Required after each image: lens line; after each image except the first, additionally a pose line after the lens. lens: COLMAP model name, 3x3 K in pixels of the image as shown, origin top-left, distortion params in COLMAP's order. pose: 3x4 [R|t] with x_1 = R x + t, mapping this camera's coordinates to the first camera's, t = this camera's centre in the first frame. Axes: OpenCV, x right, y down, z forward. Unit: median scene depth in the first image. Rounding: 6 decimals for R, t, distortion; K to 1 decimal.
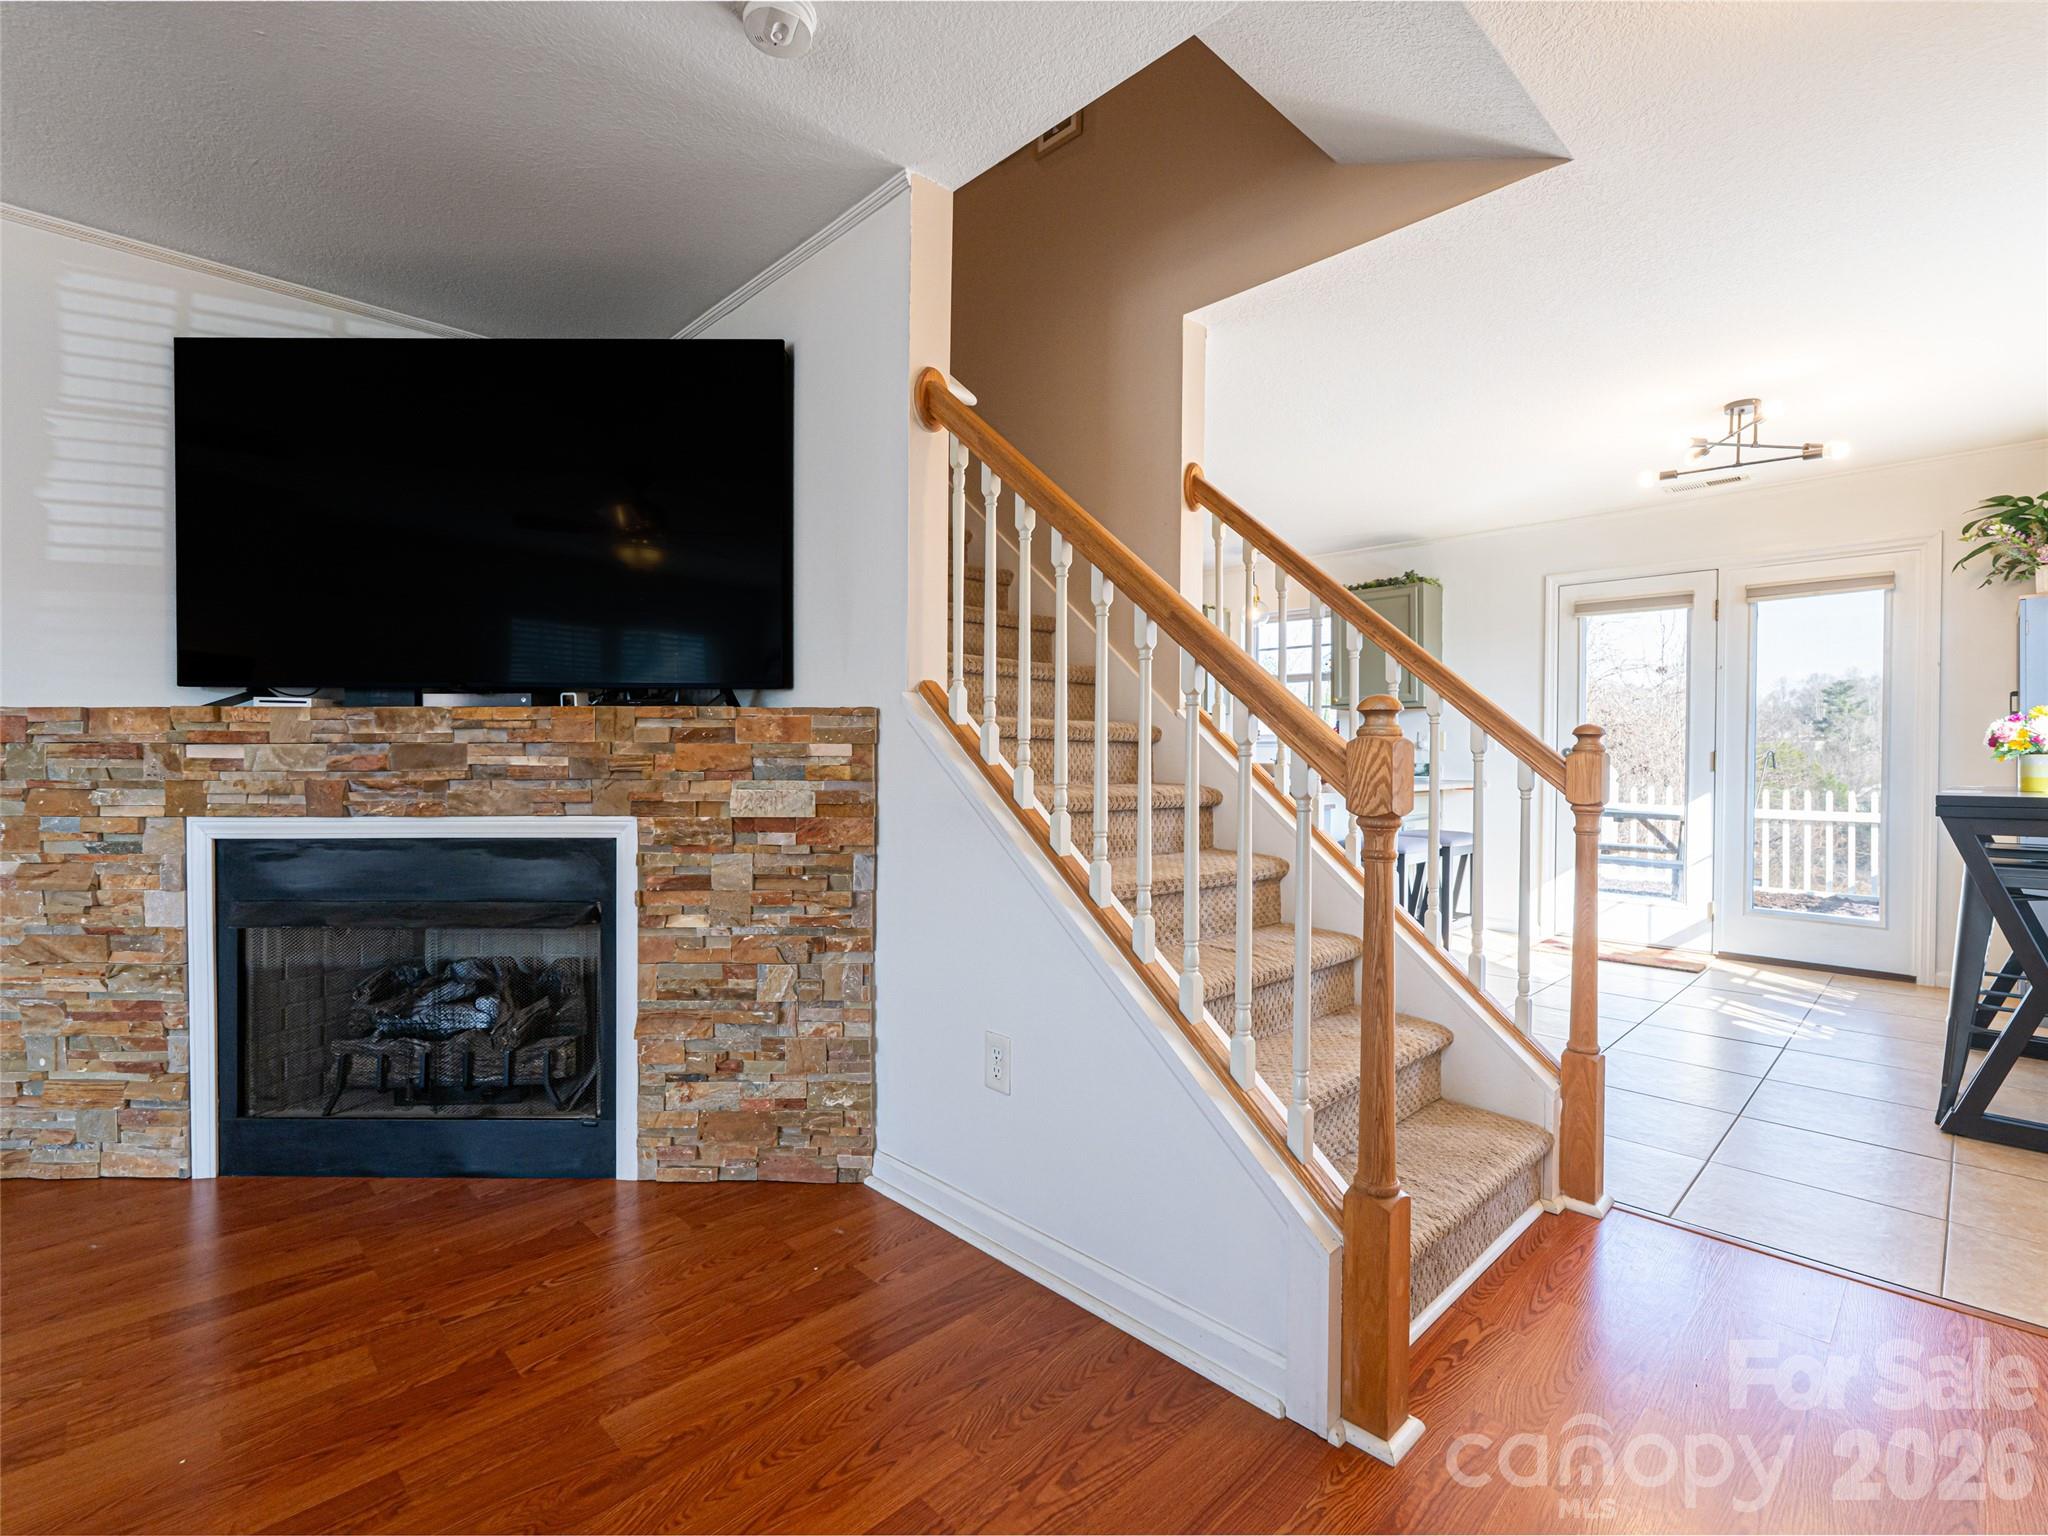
lens RADIAL K [[934.3, 0, 1034.7], [0, 934.3, 762.8], [0, 0, 1]] dist [-0.000116, 0.000447]
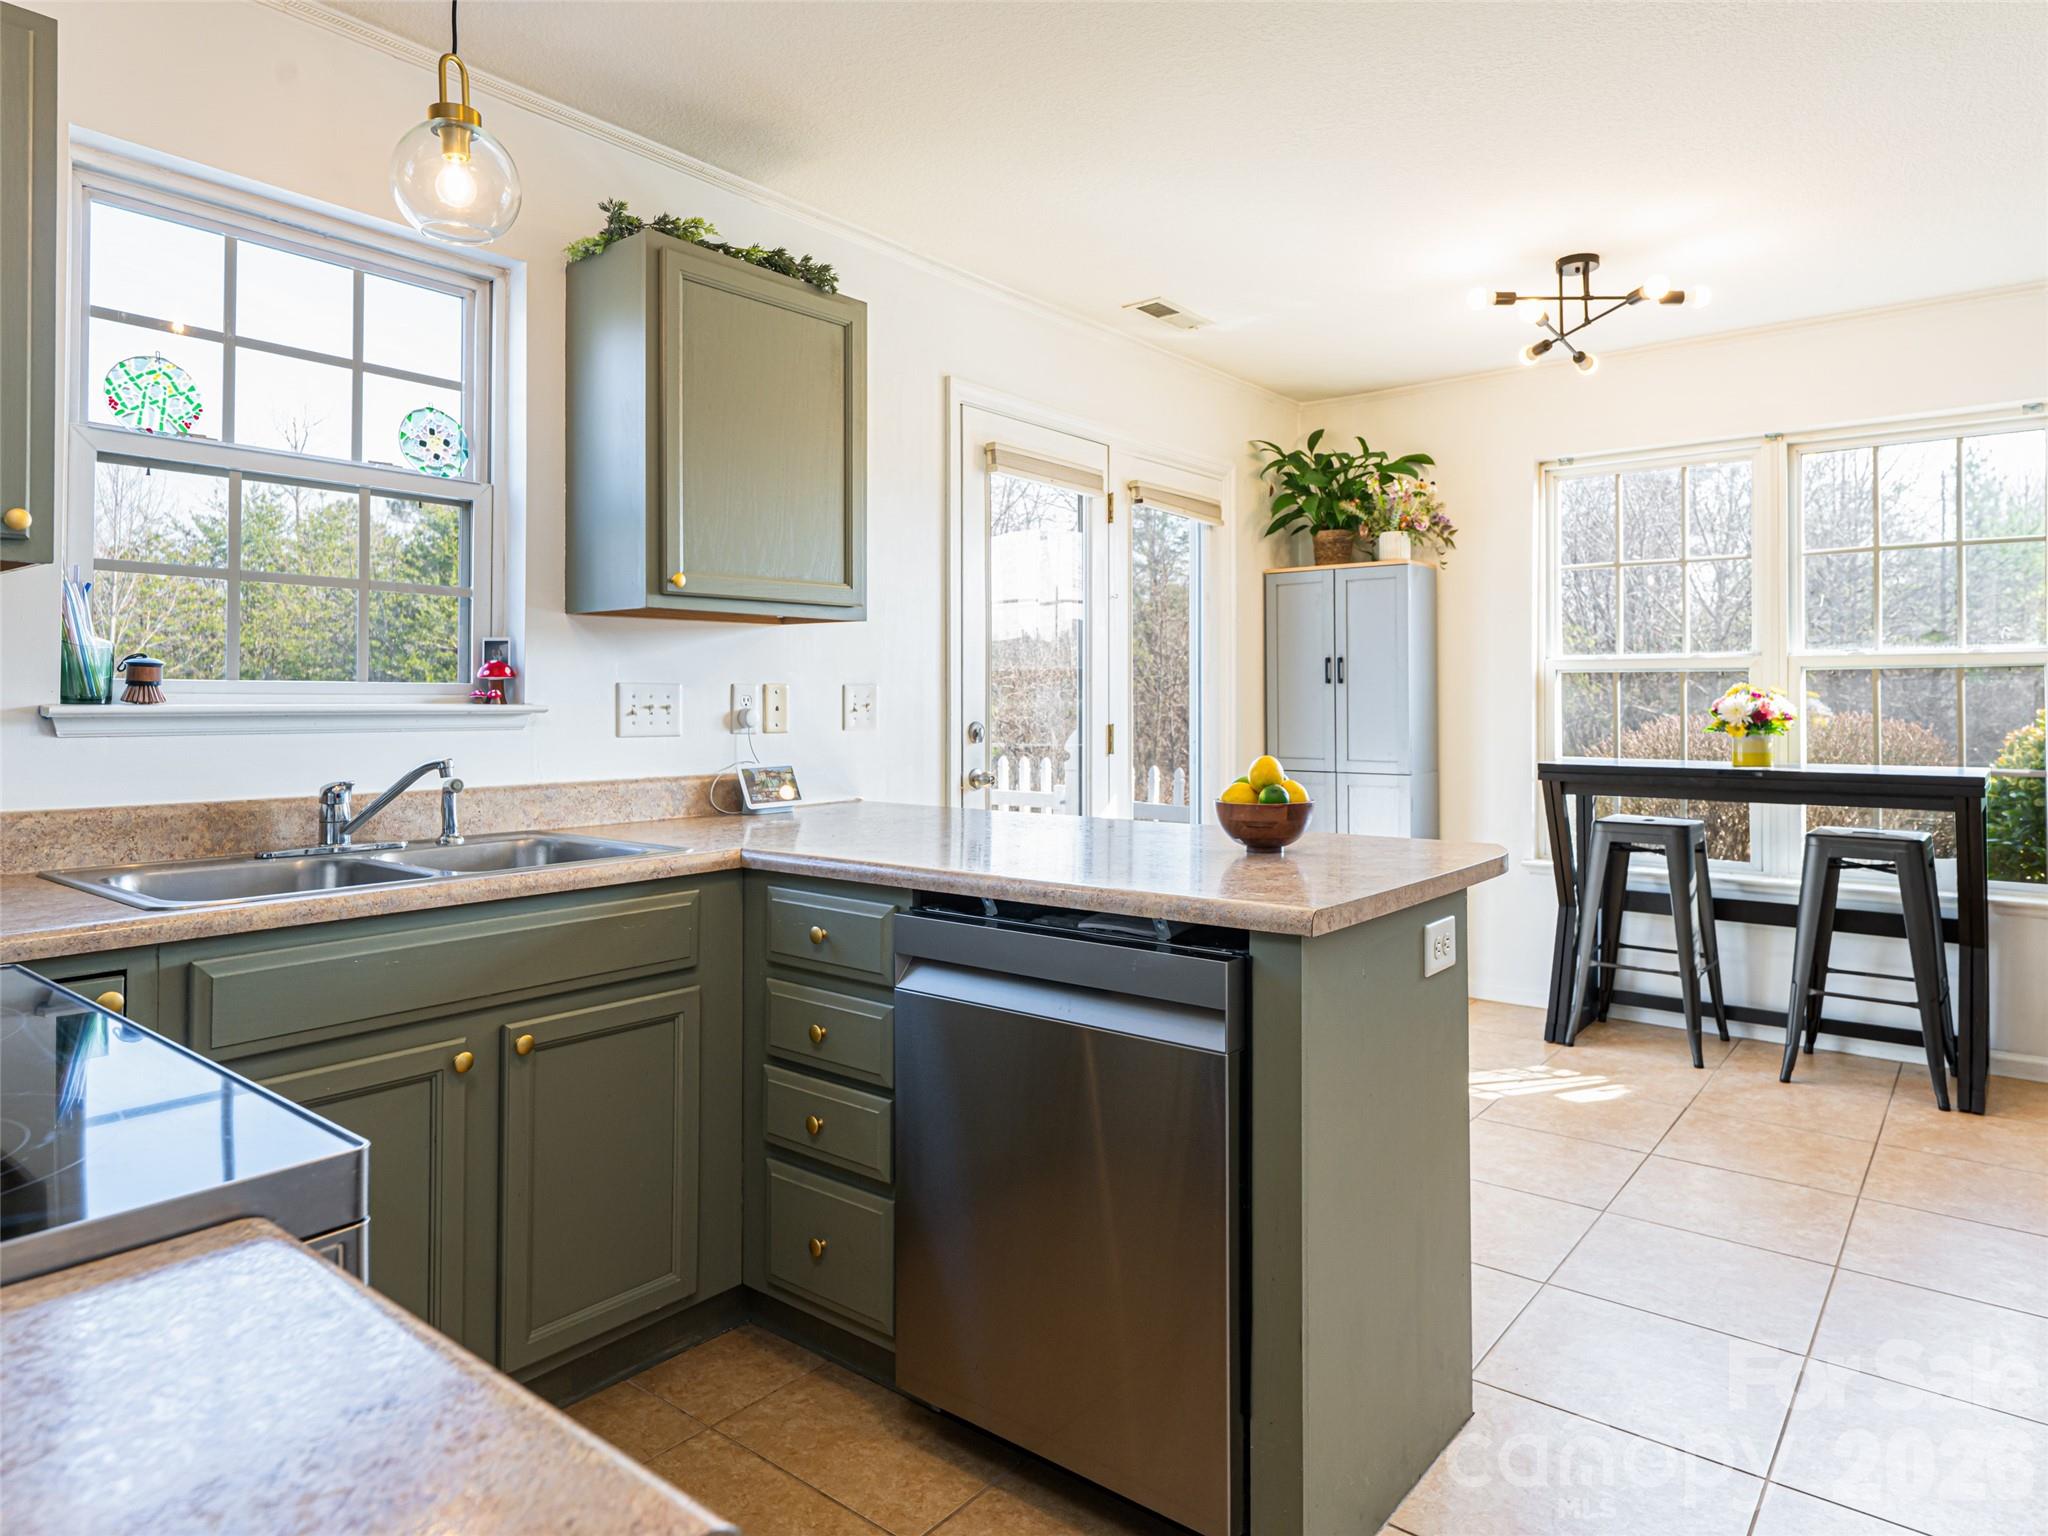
lens RADIAL K [[1244.0, 0, 1034.8], [0, 1244.0, 685.1], [0, 0, 1]] dist [-0.000752, 0.001584]
pose [[-0.117766, 0.007546, 0.993013, -0.275500], [0.009915, 0.999930, -0.006423, -0.073519], [-0.992992, 0.009089, -0.117832, 2.467384]]
